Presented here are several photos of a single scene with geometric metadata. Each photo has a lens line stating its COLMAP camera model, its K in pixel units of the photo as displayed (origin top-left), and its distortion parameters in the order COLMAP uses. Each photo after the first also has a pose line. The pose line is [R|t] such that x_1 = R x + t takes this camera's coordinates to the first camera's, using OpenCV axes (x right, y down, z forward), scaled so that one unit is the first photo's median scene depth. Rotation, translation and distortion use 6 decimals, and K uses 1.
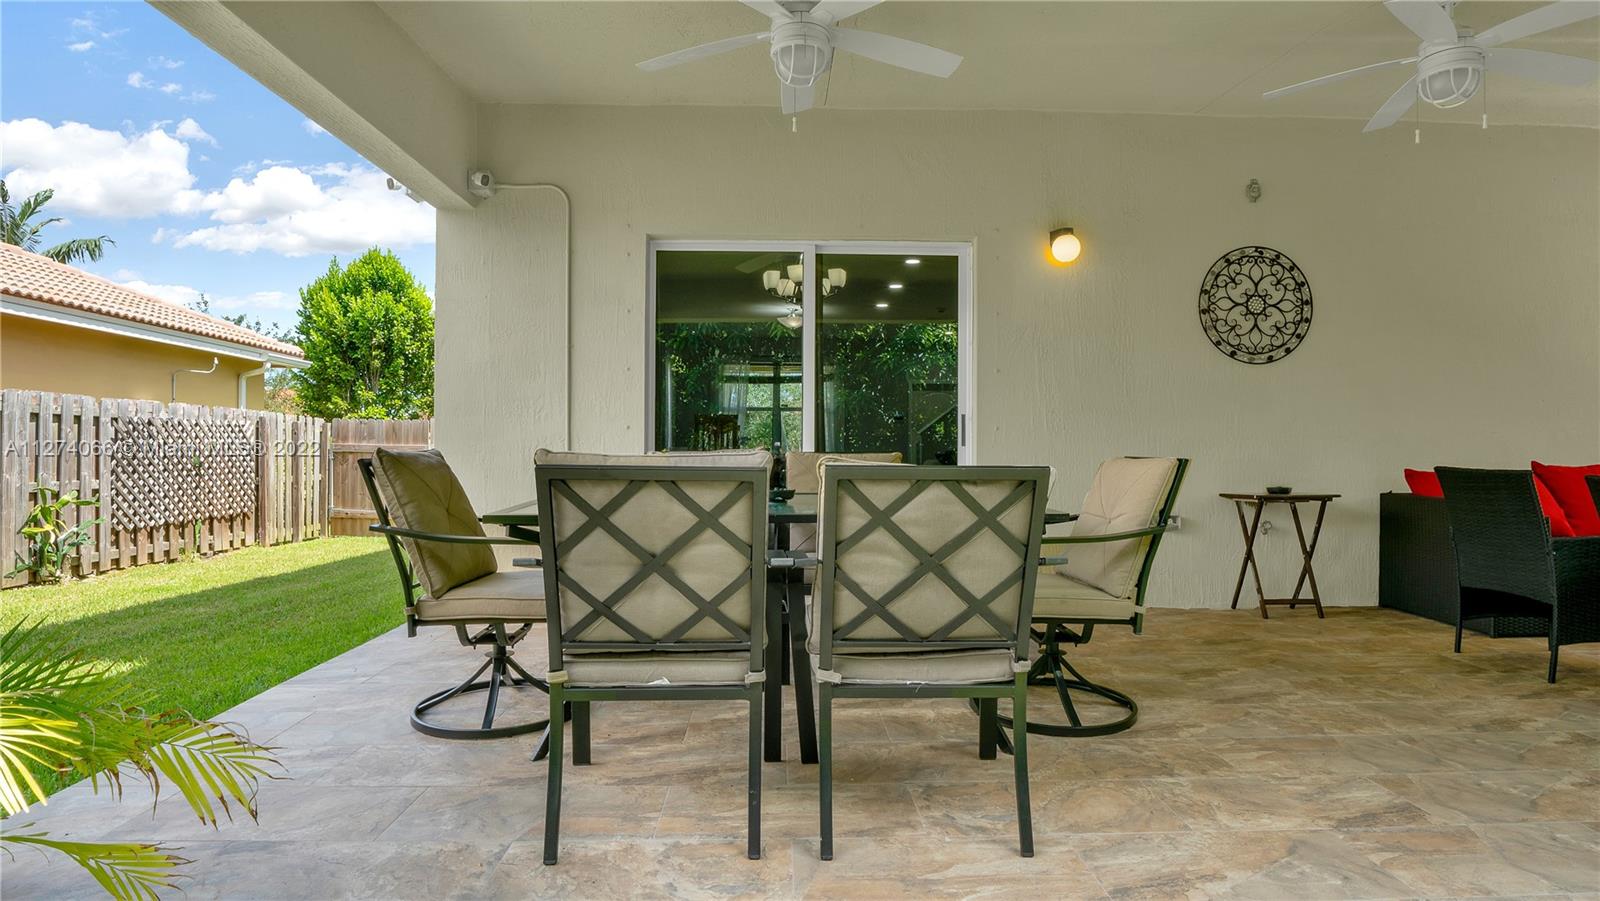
lens RADIAL K [[850.9, 0, 807.8], [0, 850.9, 456.4], [0, 0, 1]] dist [-0.019994, -0.000395]
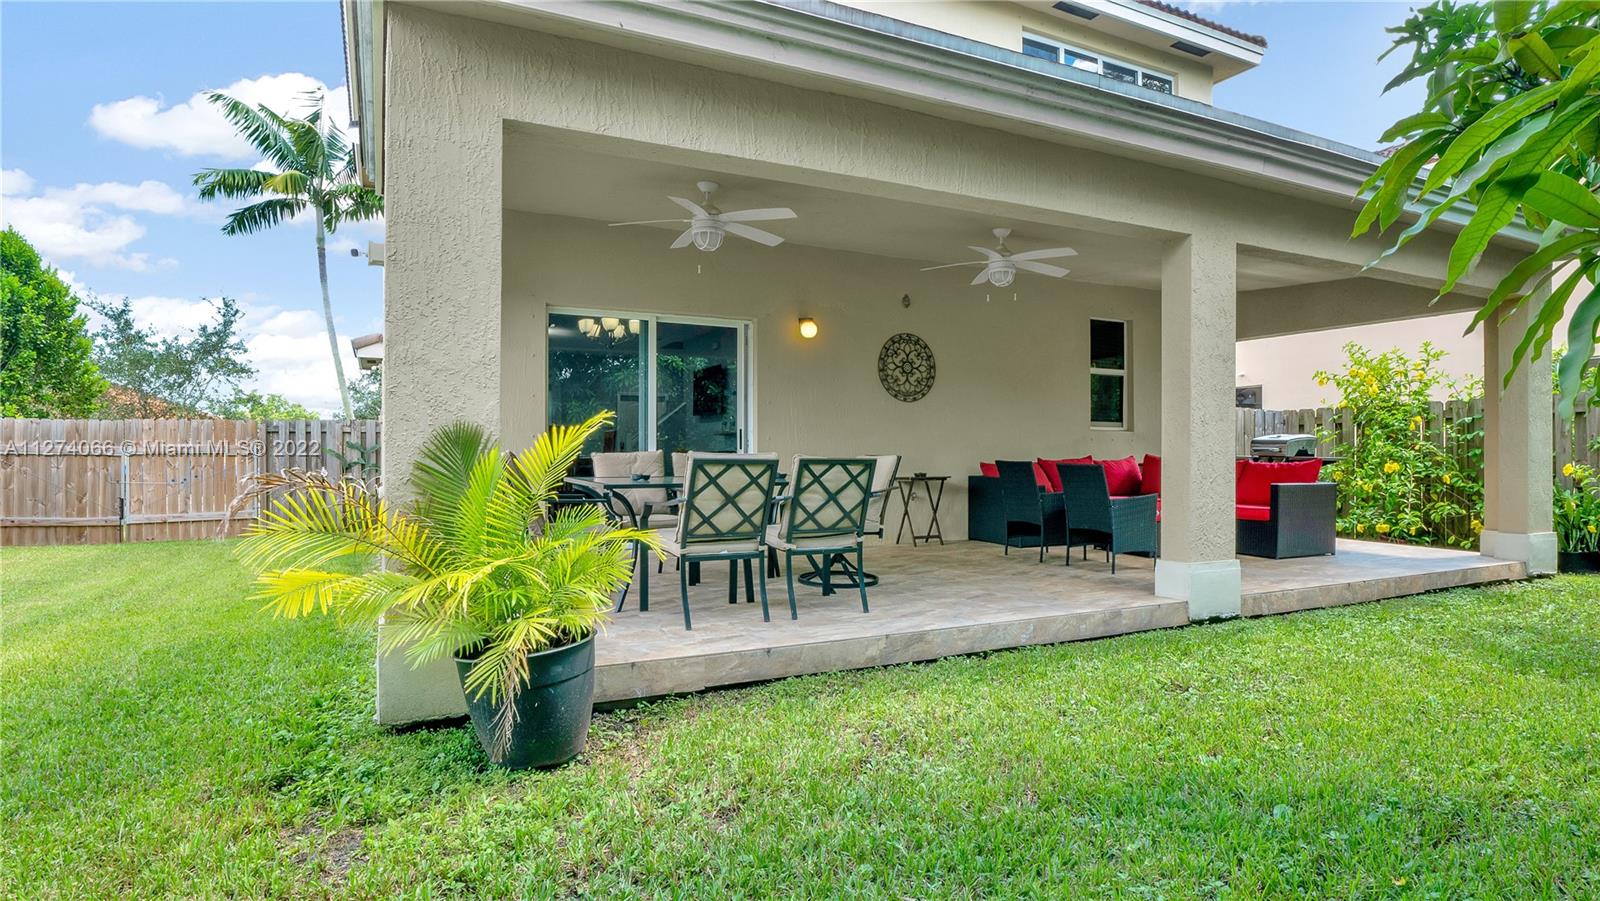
lens RADIAL K [[850.9, 0, 807.8], [0, 850.9, 456.4], [0, 0, 1]] dist [-0.019994, -0.000395]
pose [[0.907830, -0.002312, 0.419333, -0.381495], [0.003021, 0.999995, -0.001027, 0.003081], [-0.419329, 0.002199, 0.907832, -0.487956]]
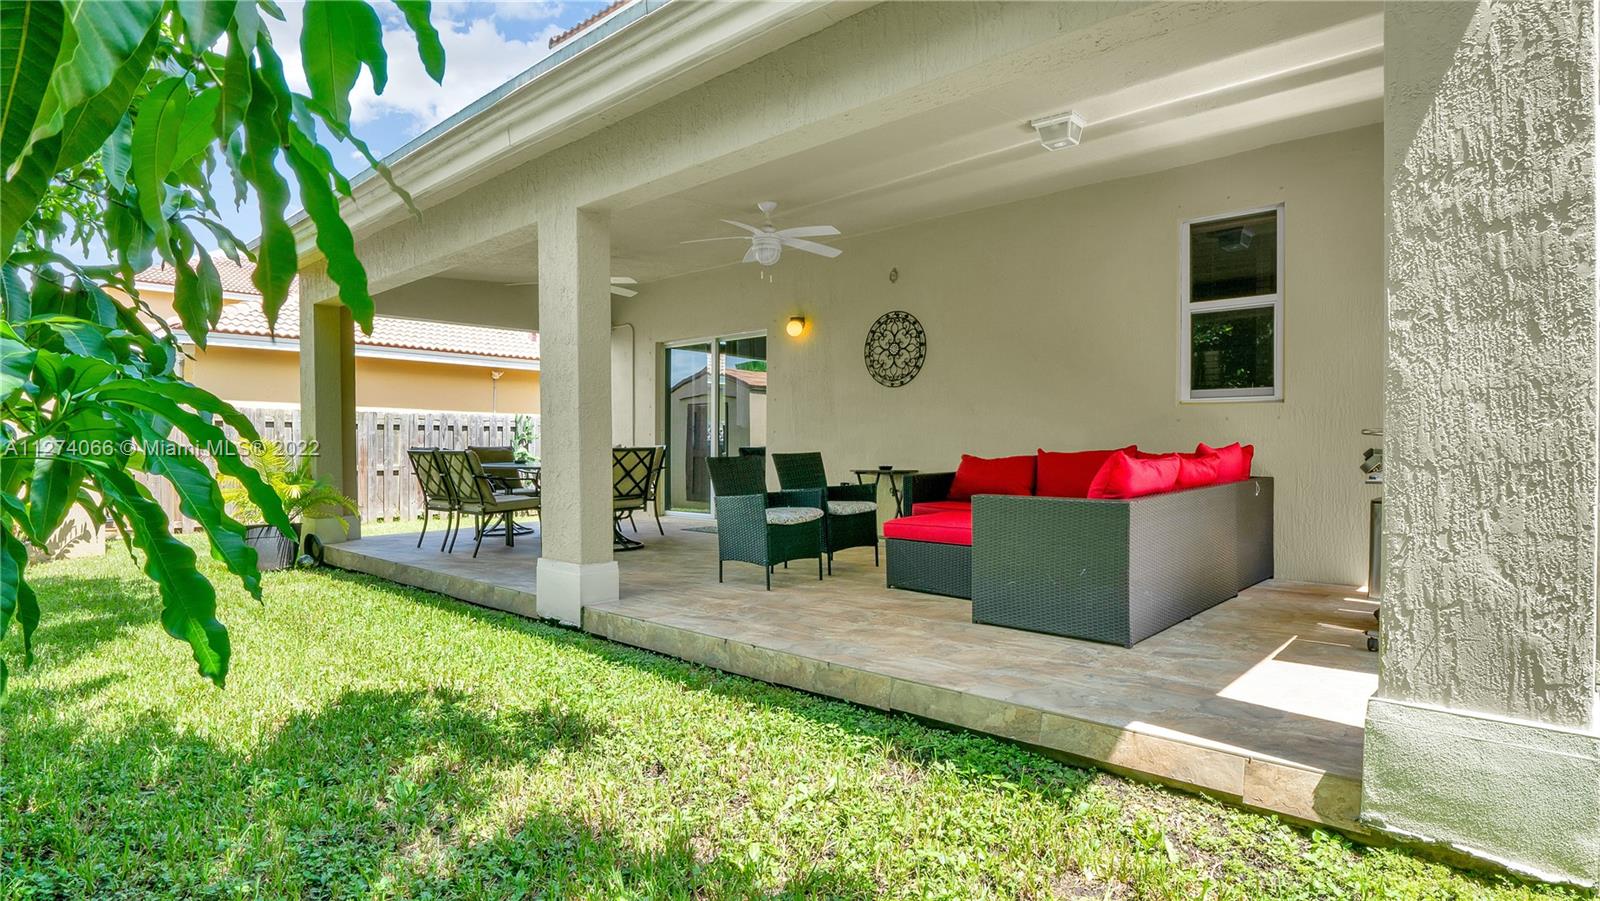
lens RADIAL K [[850.9, 0, 807.8], [0, 850.9, 456.4], [0, 0, 1]] dist [-0.019994, -0.000395]
pose [[0.717194, 0.002069, -0.696870, 1.512281], [0.007209, 0.999920, 0.010388, 0.001512], [0.696836, -0.012474, 0.717122, -0.240675]]
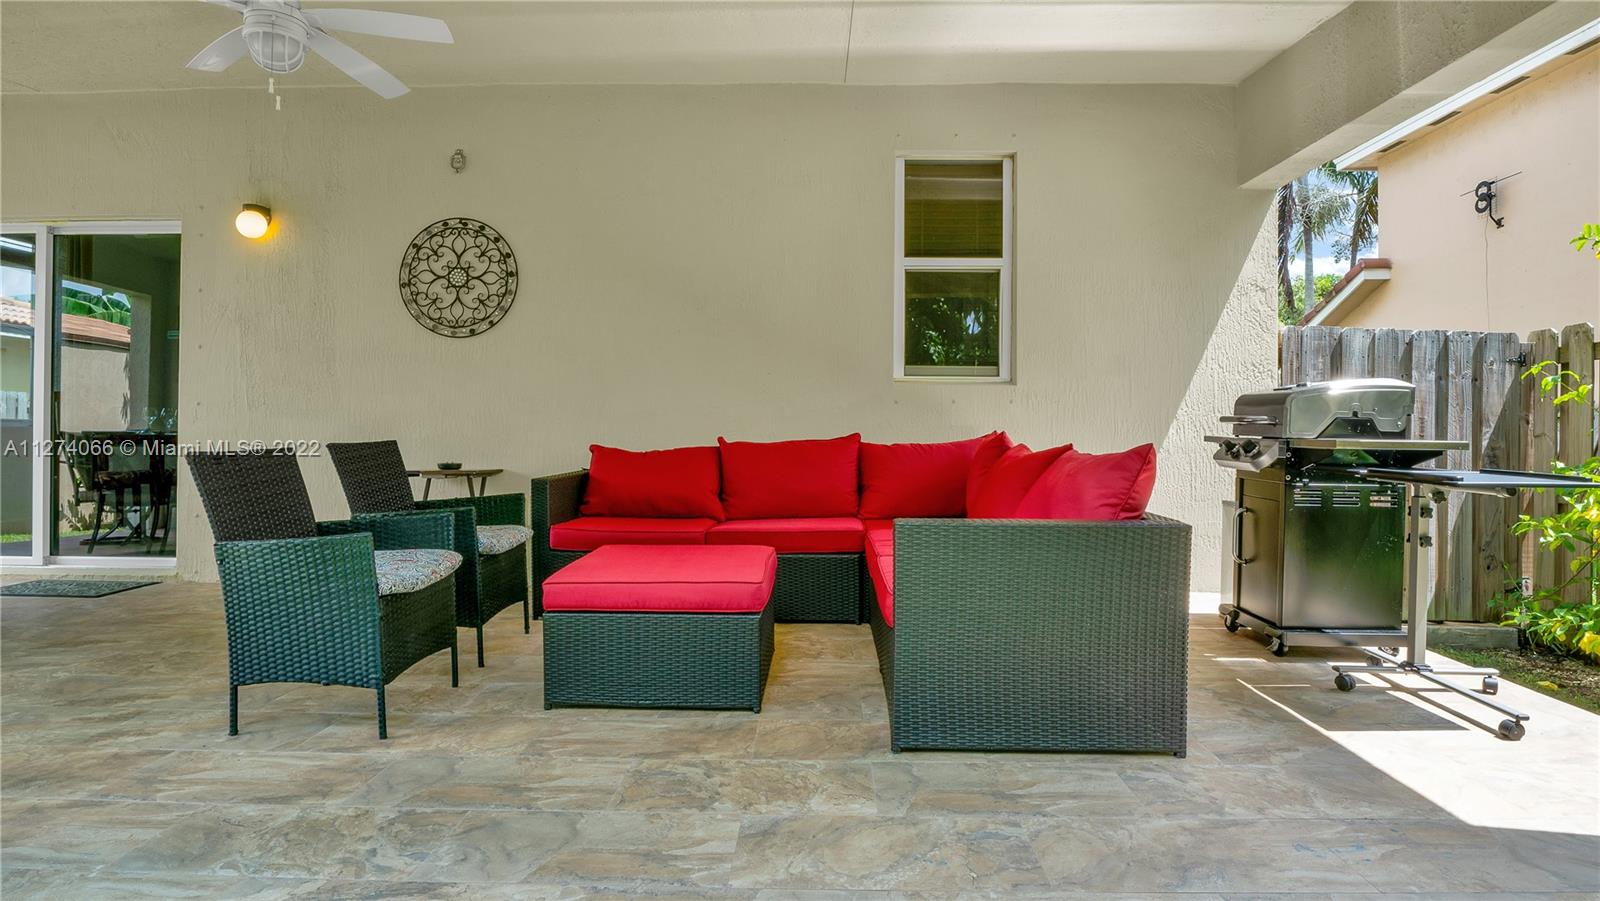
lens RADIAL K [[850.9, 0, 807.8], [0, 850.9, 456.4], [0, 0, 1]] dist [-0.019994, -0.000395]
pose [[0.998718, 0.003892, -0.050463, 0.988159], [-0.002752, 0.999740, 0.022645, 0.005675], [0.050538, -0.022477, 0.998469, 0.030549]]
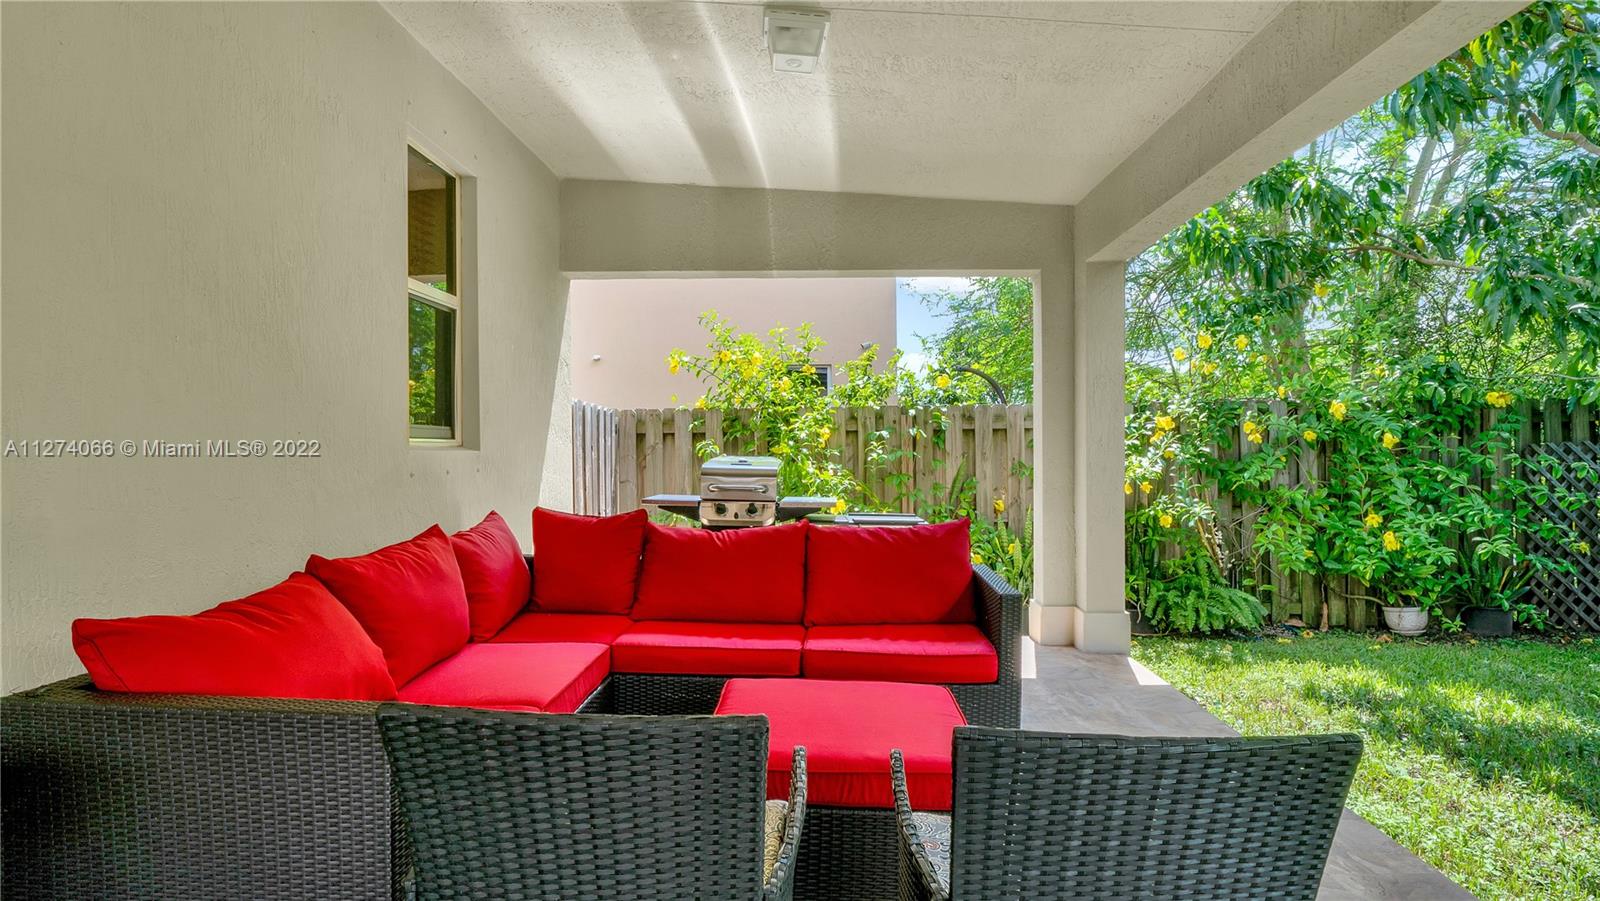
lens RADIAL K [[850.9, 0, 807.8], [0, 850.9, 456.4], [0, 0, 1]] dist [-0.019994, -0.000395]
pose [[0.061708, -0.011720, 0.998025, 0.358901], [0.003585, 0.999927, 0.011520, -0.057779], [-0.998088, 0.002867, 0.061746, 0.650342]]
